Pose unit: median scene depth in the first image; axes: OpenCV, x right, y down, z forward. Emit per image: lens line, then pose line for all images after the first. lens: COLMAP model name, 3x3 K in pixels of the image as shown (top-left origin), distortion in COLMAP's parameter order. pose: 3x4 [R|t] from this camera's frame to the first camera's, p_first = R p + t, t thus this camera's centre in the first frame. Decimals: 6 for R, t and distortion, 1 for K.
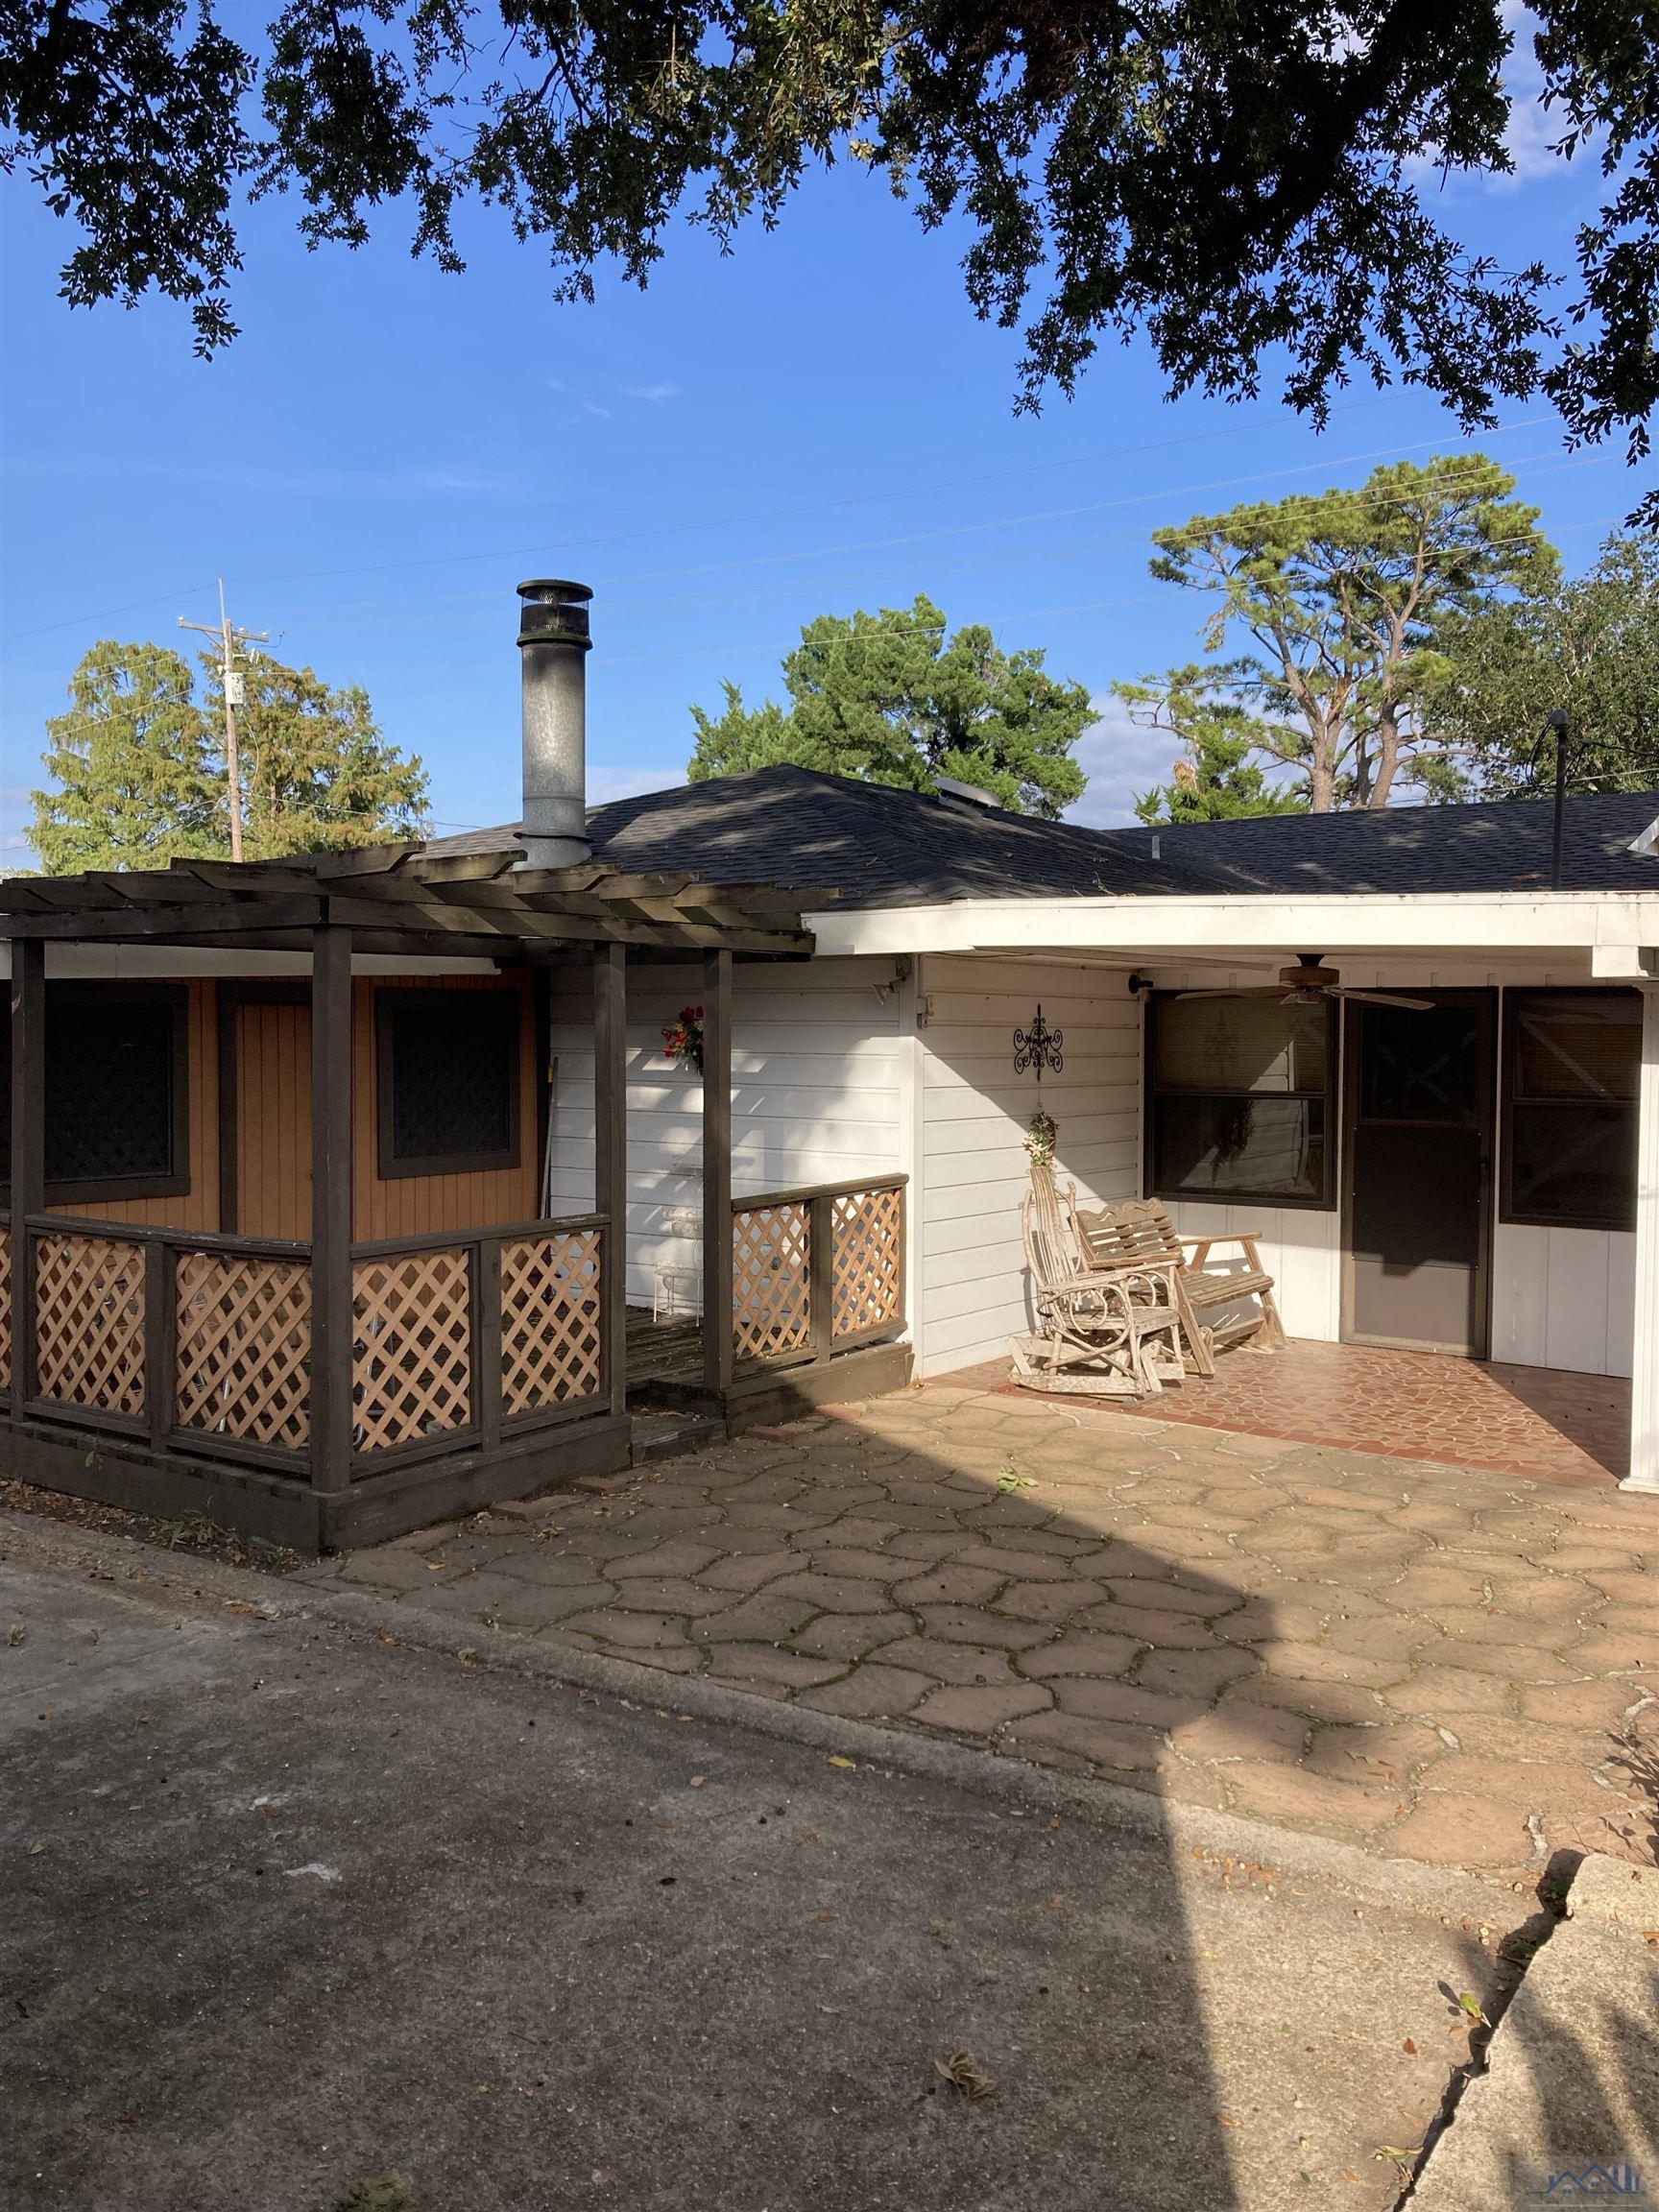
lens RADIAL K [[1785.5, 0, 829.5], [0, 1785.5, 1106.0], [0, 0, 1]] dist [0.005939, 0.008558]
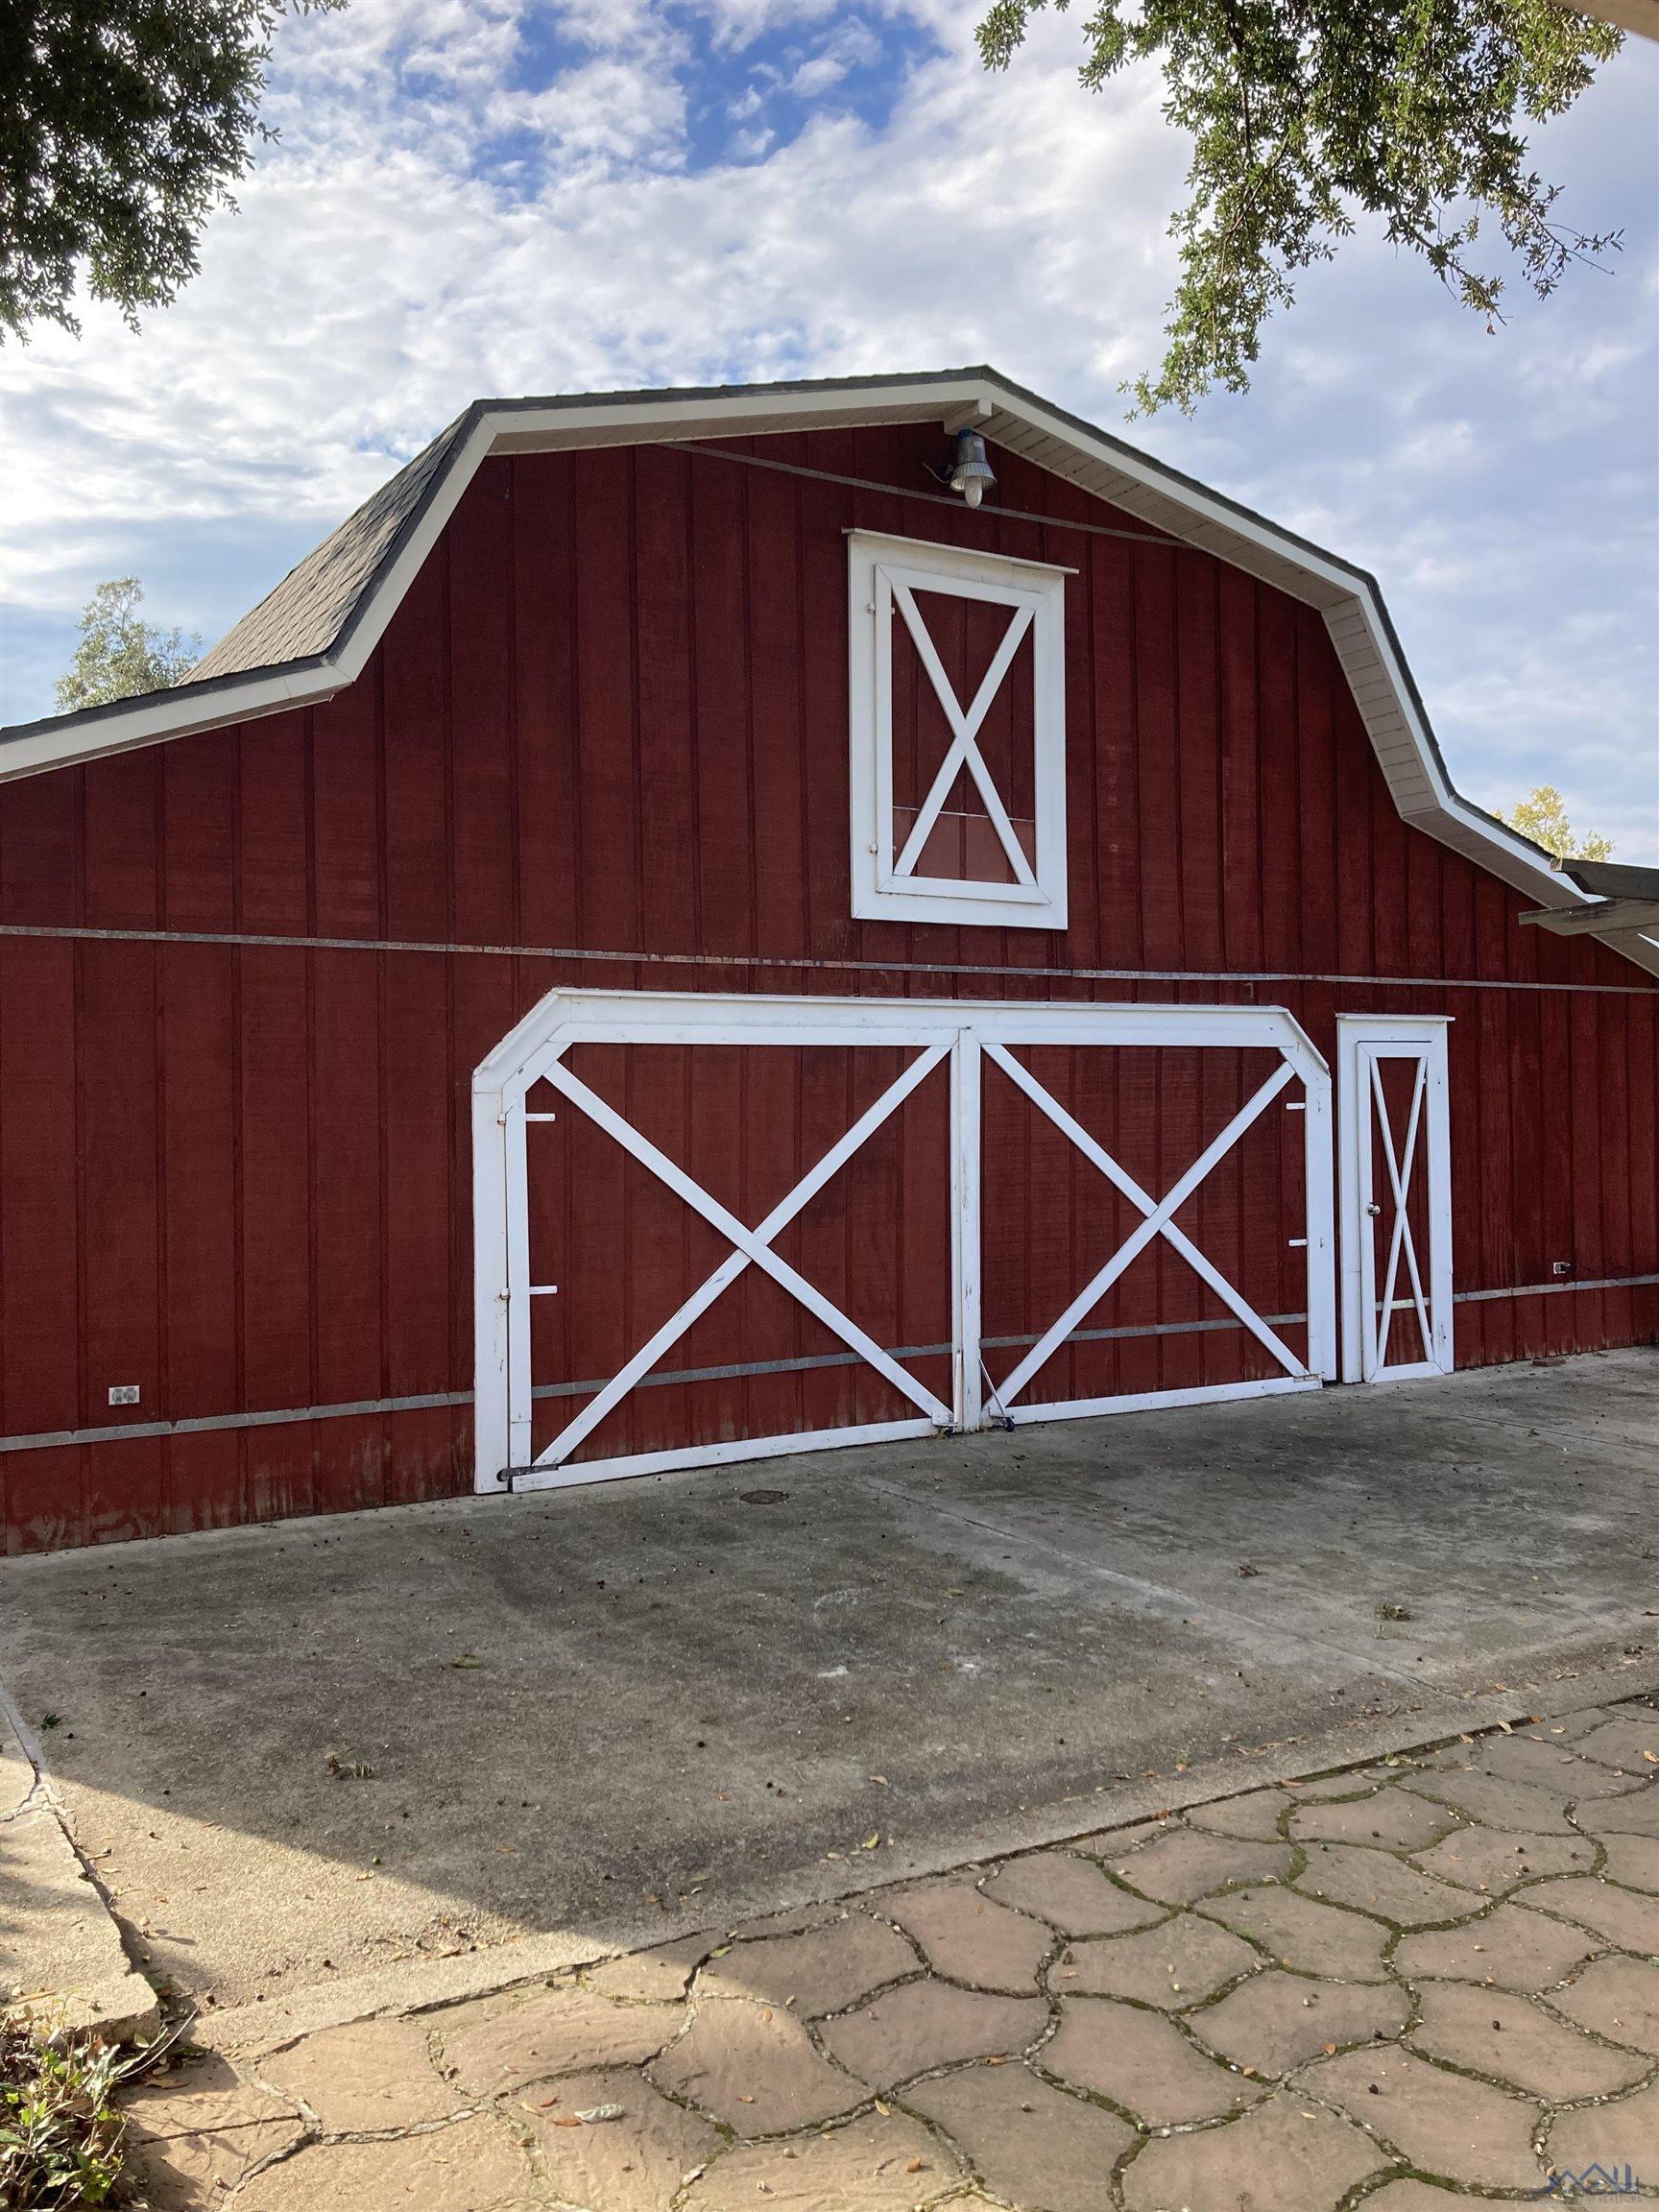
lens RADIAL K [[1785.5, 0, 829.5], [0, 1785.5, 1106.0], [0, 0, 1]] dist [0.005939, 0.008558]
pose [[-0.404045, 0.000325, -0.914739, 0.904959], [-0.022695, 0.999689, 0.010380, -0.044919], [0.914458, 0.024954, -0.403911, 1.348931]]
